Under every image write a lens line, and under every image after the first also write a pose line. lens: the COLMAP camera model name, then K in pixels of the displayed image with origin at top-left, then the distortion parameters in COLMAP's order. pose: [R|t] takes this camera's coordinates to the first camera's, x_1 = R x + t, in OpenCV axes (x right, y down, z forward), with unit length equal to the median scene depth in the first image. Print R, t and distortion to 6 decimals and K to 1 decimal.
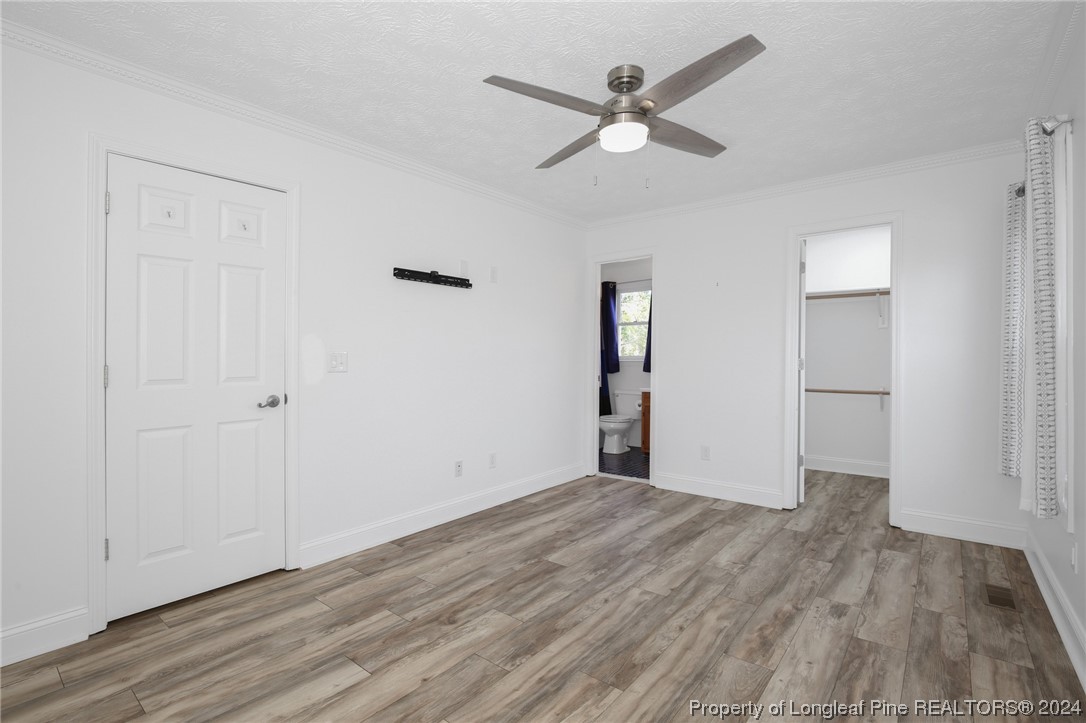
lens RADIAL K [[498.9, 0, 542.6], [0, 498.9, 360.1], [0, 0, 1]] dist [-0.026799, 0.001134]
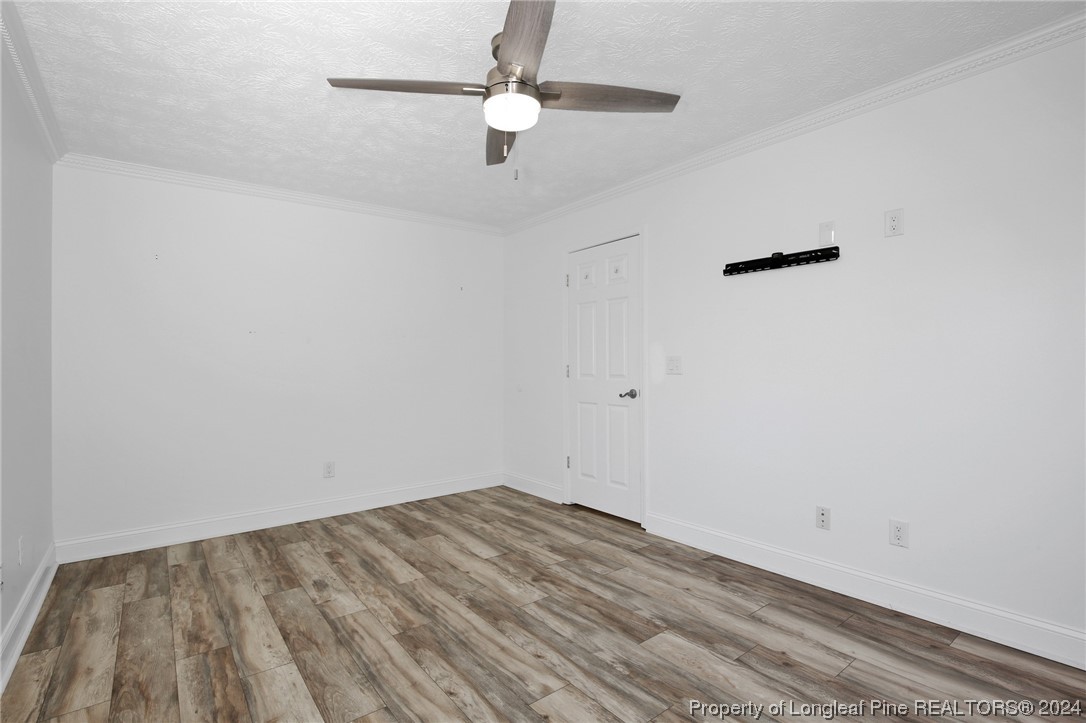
lens RADIAL K [[506.5, 0, 542.4], [0, 506.5, 359.0], [0, 0, 1]] dist [-0.031575, 0.001847]
pose [[-0.210756, 0.000968, -0.977538, 0.908404], [0.002676, 0.999996, 0.000413, -0.014384], [0.977535, -0.002529, -0.210758, 1.132112]]
